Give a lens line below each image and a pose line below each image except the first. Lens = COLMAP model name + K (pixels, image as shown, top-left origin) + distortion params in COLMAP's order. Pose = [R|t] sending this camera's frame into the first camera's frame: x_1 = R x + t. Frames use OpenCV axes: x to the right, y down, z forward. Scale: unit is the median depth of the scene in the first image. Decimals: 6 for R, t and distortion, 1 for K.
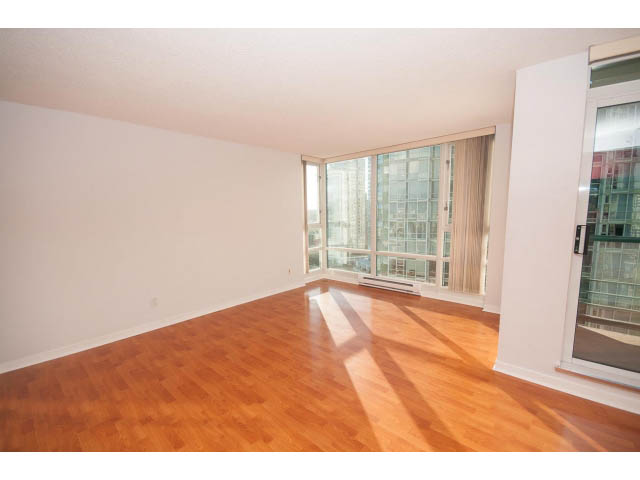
lens RADIAL K [[280.1, 0, 322.4], [0, 280.1, 248.6], [0, 0, 1]] dist [-0.000451, -0.000199]
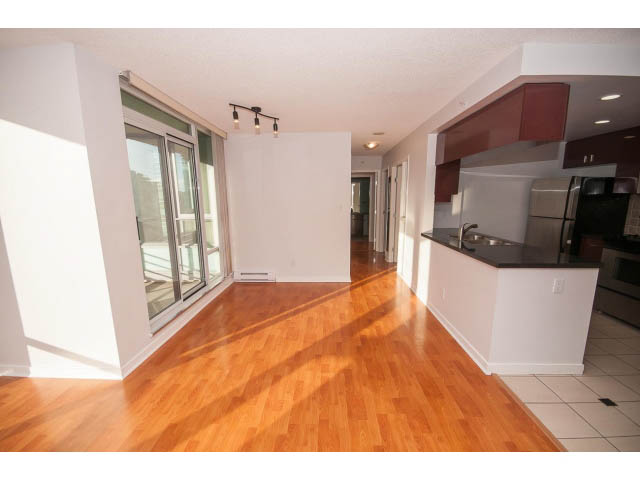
lens RADIAL K [[293.5, 0, 321.5], [0, 293.5, 250.3], [0, 0, 1]] dist [0.000078, -0.000684]
pose [[-0.655806, -0.104814, 0.747618, -0.621008], [0.127115, 0.960844, 0.246213, -0.164100], [-0.744150, 0.256502, -0.616804, 1.279079]]
